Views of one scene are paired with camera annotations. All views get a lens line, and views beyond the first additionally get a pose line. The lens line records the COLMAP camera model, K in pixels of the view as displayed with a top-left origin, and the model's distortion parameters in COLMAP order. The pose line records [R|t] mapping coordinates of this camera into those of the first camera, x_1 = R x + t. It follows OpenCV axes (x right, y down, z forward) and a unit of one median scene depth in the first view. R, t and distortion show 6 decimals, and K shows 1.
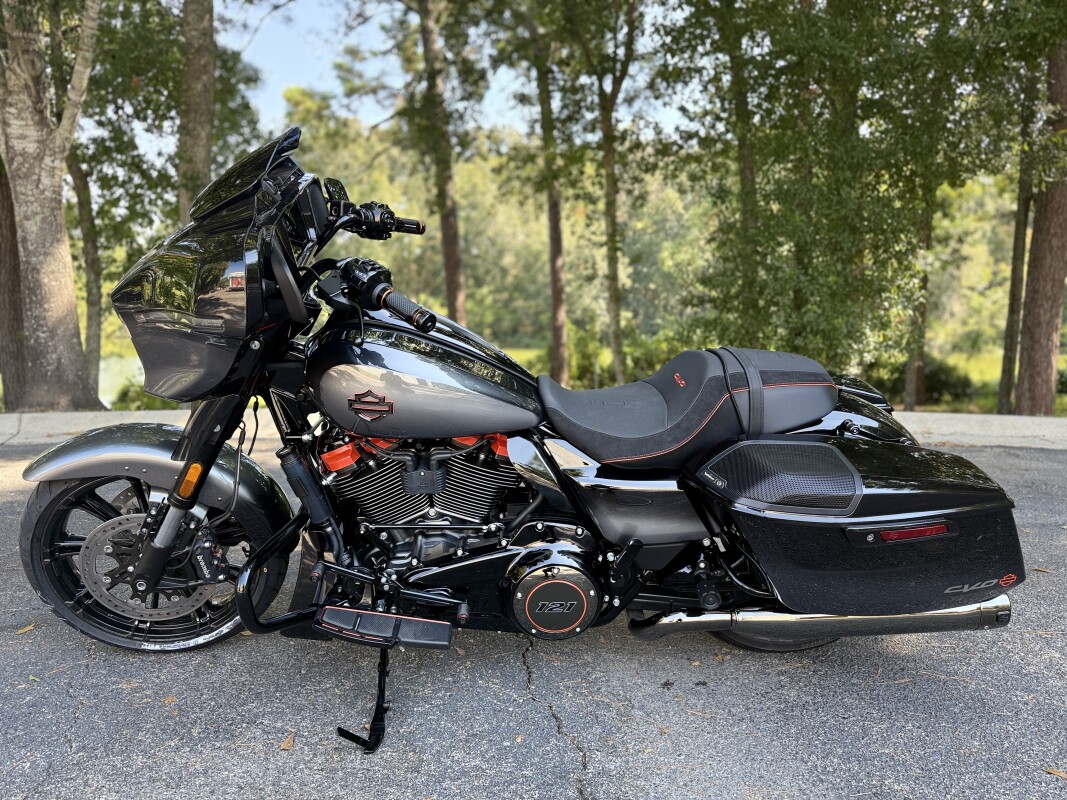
lens RADIAL K [[744.9, 0, 533.5], [0, 744.9, 388.7], [0, 0, 1]] dist [0.008004, -0.005592]
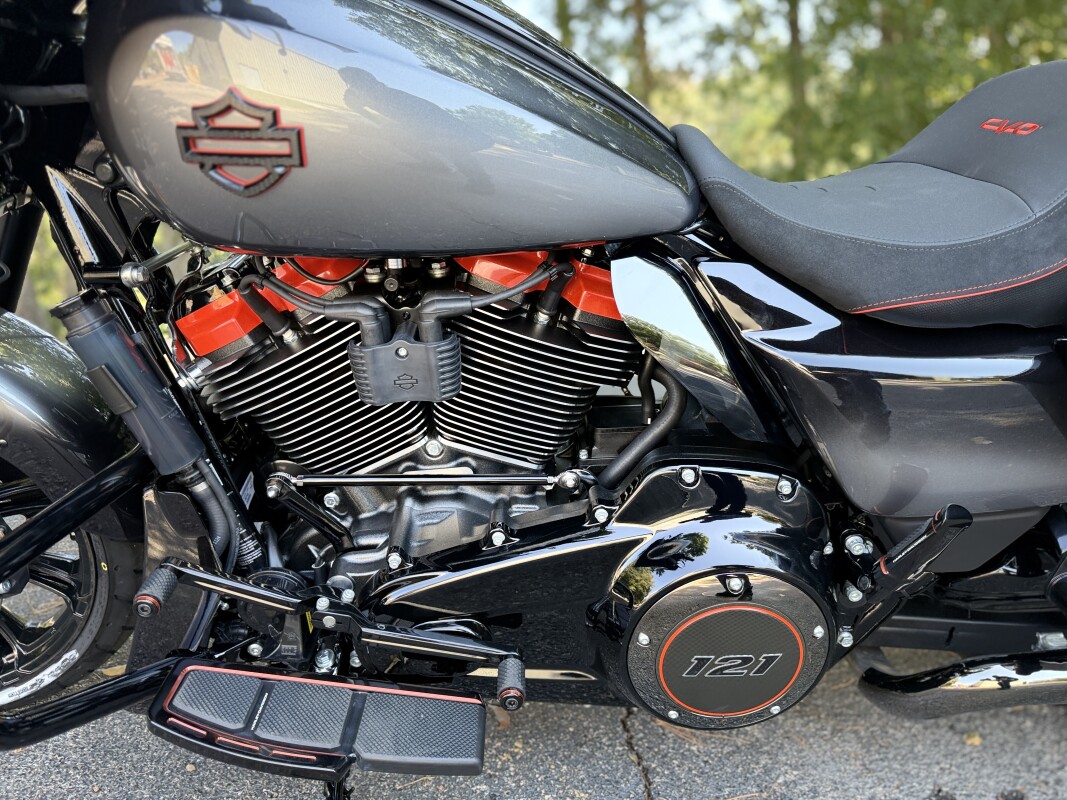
lens RADIAL K [[918.8, 0, 534.2], [0, 918.8, 432.2], [0, 0, 1]] dist [-0.084157, -0.000471]
pose [[0.999020, -0.013139, -0.042267, -0.053770], [0.018805, 0.990447, 0.136604, 0.085688], [0.040069, -0.137265, 0.989724, 0.476586]]
